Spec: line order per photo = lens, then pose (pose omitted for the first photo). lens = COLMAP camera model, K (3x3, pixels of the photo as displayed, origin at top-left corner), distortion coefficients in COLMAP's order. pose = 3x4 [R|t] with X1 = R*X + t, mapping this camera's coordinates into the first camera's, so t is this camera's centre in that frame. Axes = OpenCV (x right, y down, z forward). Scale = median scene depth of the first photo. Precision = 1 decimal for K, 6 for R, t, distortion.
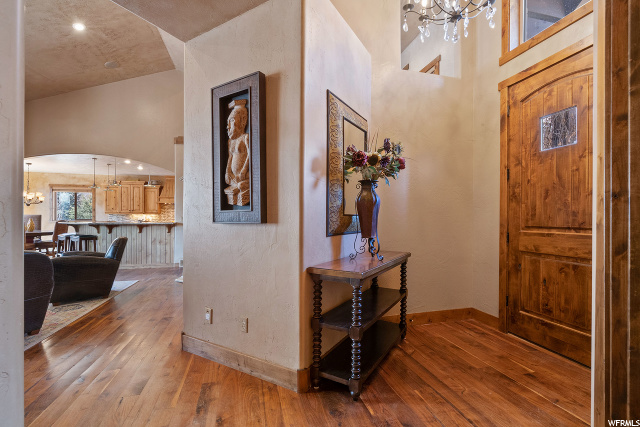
lens RADIAL K [[285.0, 0, 317.8], [0, 285.0, 217.9], [0, 0, 1]] dist [-0.004441, 0.000045]
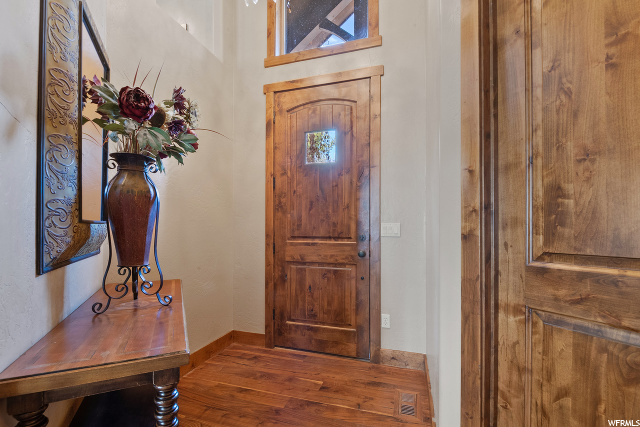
lens RADIAL K [[285.0, 0, 315.4], [0, 285.0, 228.6], [0, 0, 1]] dist [-0.004441, 0.000045]
pose [[0.534809, -0.000683, 0.844973, -0.084104], [-0.002374, 0.999995, 0.002311, -0.000545], [-0.844970, -0.003242, 0.534805, 0.419275]]
